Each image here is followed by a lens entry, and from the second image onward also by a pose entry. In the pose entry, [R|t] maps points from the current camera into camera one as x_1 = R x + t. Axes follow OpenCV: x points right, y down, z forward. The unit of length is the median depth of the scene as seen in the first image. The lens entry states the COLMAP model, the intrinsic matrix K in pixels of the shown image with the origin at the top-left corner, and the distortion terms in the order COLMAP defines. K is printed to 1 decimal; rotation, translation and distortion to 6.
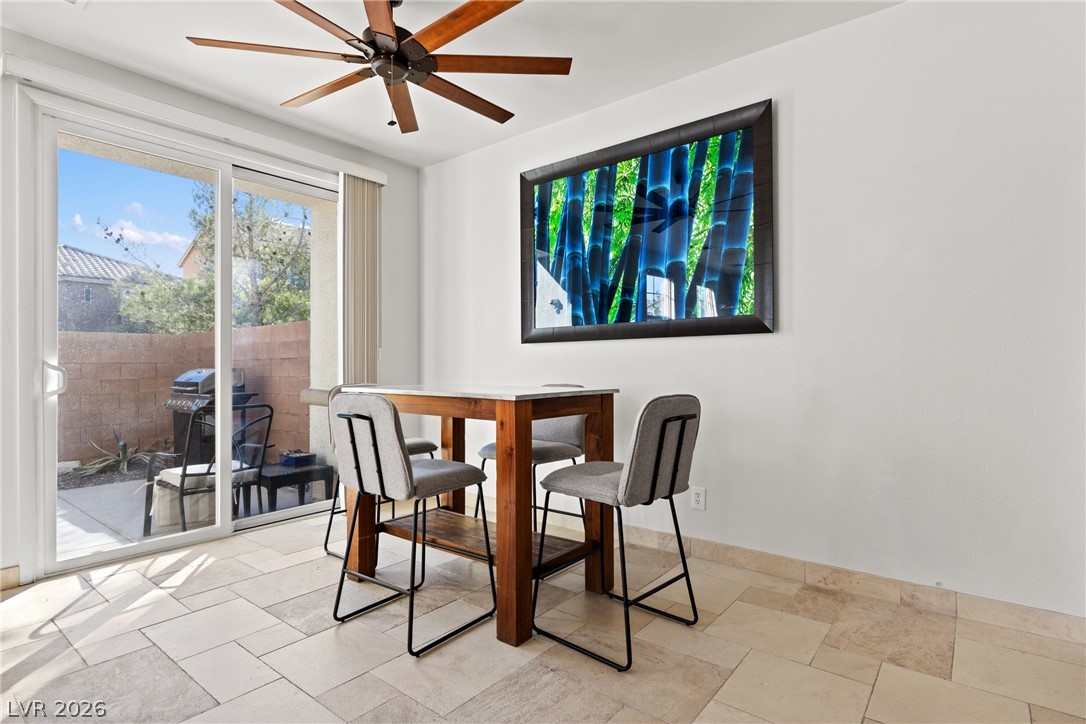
lens RADIAL K [[546.5, 0, 540.8], [0, 546.5, 361.8], [0, 0, 1]] dist [-0.000976, -0.000637]
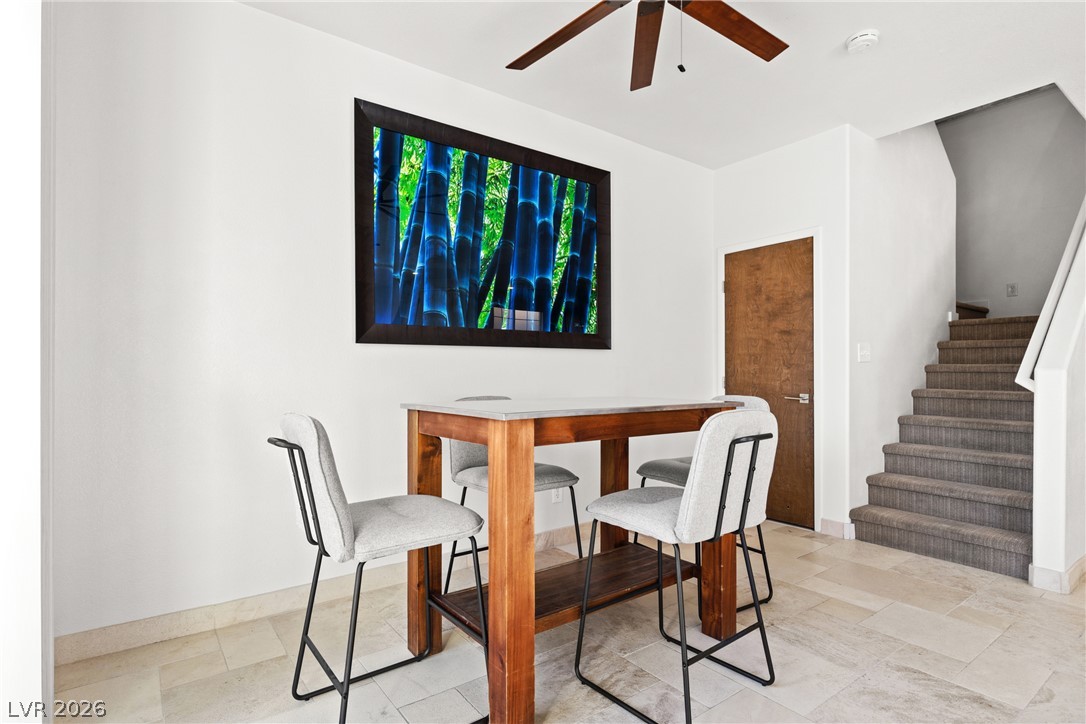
lens RADIAL K [[546.5, 0, 539.0], [0, 546.5, 369.5], [0, 0, 1]] dist [-0.000976, -0.000637]
pose [[0.265041, 0.007761, 0.964206, -0.739650], [-0.008928, 0.999944, -0.005595, 0.003326], [-0.964196, -0.007126, 0.265095, 0.674295]]
